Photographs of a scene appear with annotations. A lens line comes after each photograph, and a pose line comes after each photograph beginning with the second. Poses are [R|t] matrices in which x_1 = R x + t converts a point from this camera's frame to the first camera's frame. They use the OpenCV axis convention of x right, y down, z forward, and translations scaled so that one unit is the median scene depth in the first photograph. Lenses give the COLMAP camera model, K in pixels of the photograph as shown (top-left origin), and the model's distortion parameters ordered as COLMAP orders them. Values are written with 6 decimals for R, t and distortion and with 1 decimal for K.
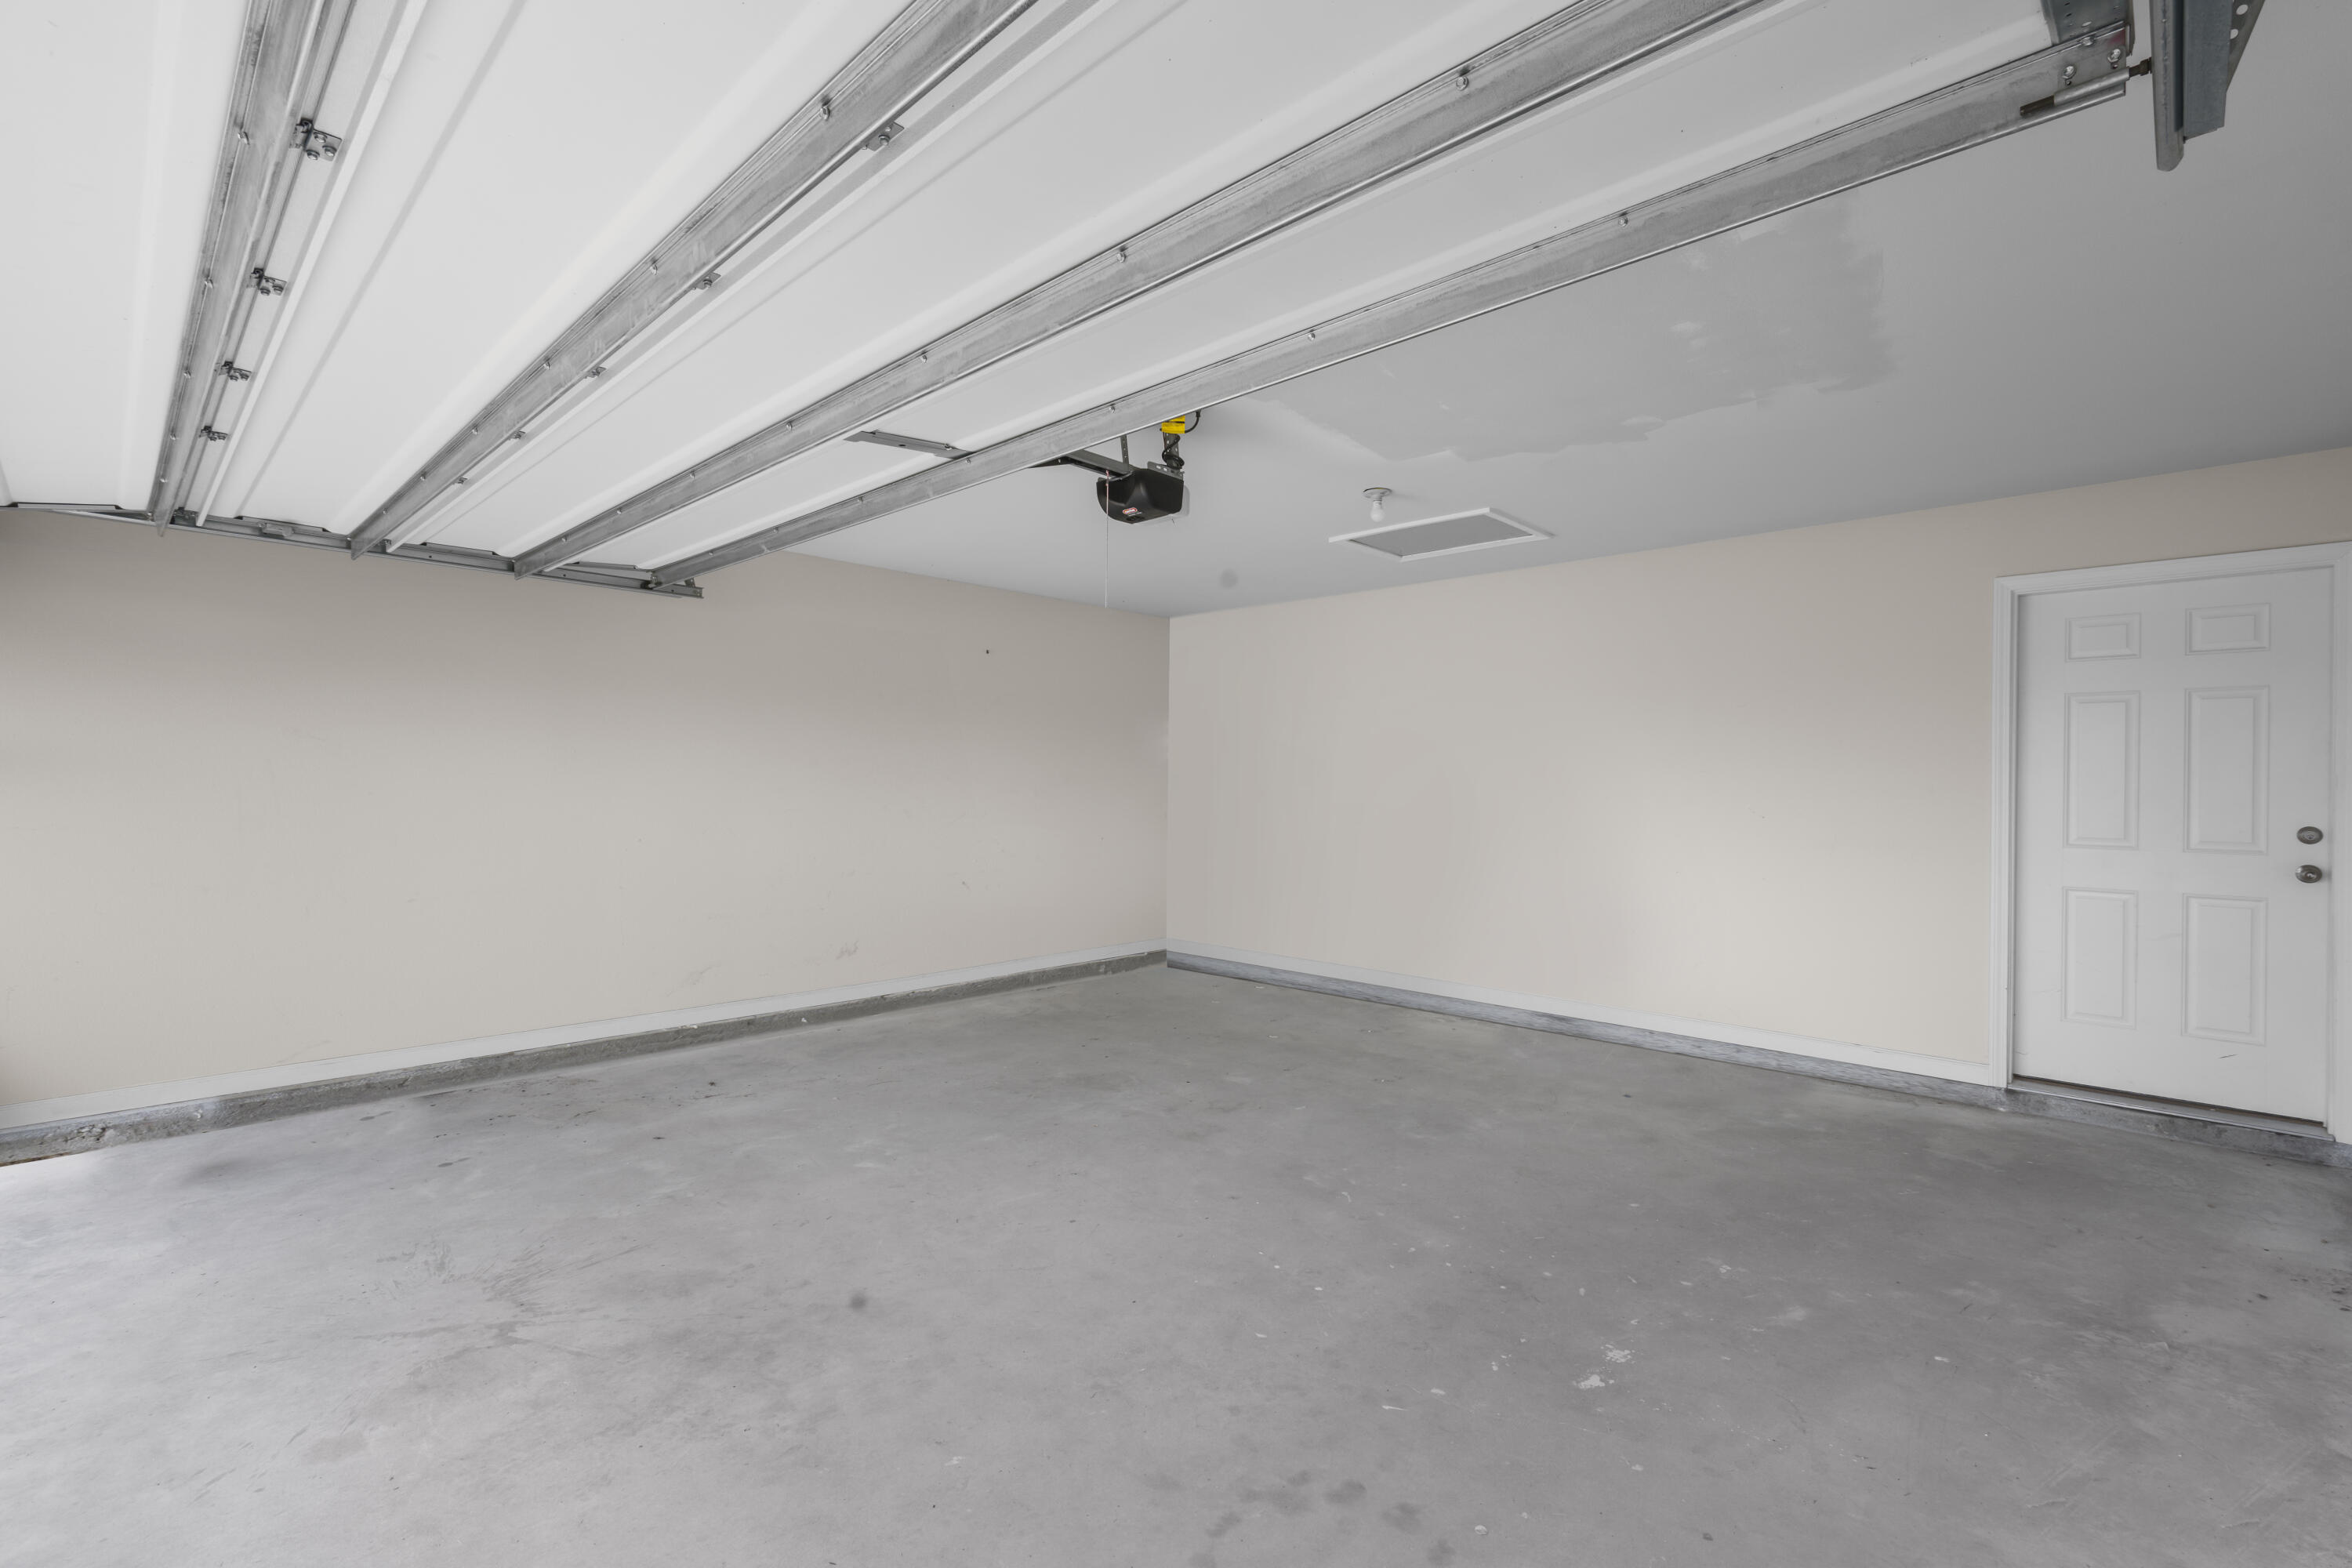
lens RADIAL K [[1068.1, 0, 1194.3], [0, 1068.1, 789.5], [0, 0, 1]] dist [-0.006994, 0.003789]
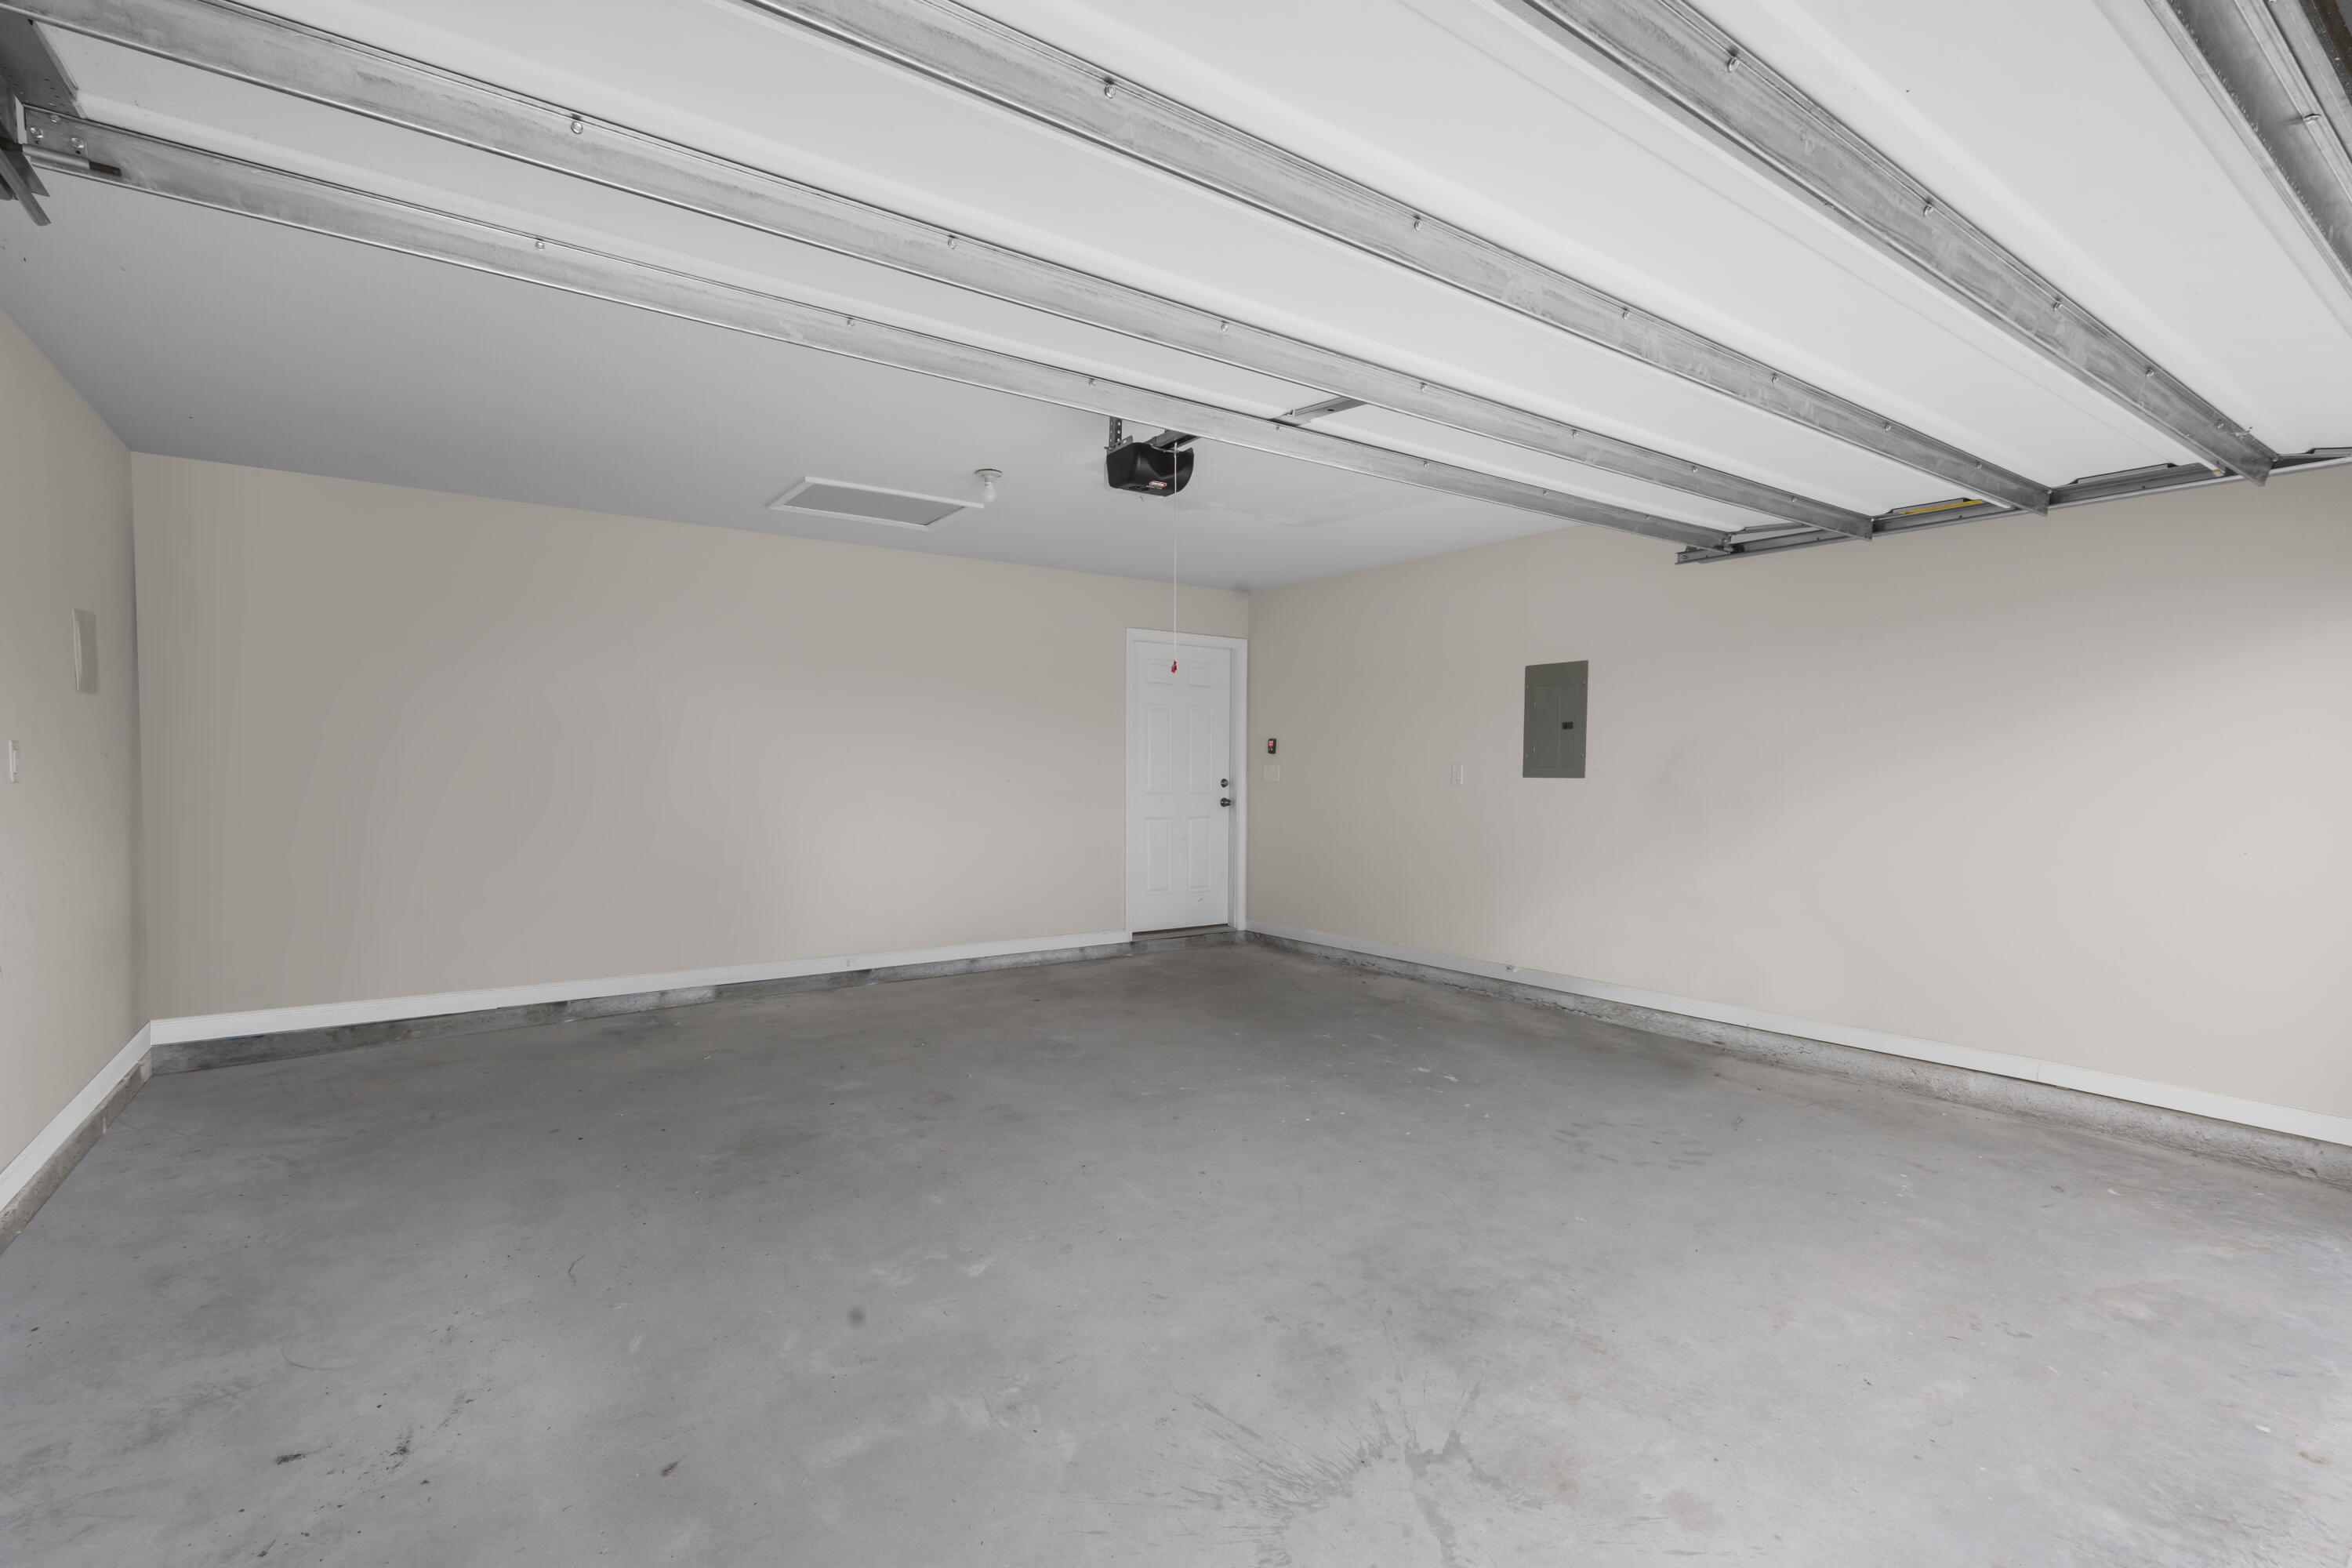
lens RADIAL K [[1068.1, 0, 1192.8], [0, 1068.1, 778.0], [0, 0, 1]] dist [-0.006994, 0.003789]
pose [[0.179530, -0.016358, 0.983616, -1.400532], [-0.002766, 0.999849, 0.017132, -0.002707], [-0.983749, -0.005797, 0.179458, 1.007523]]
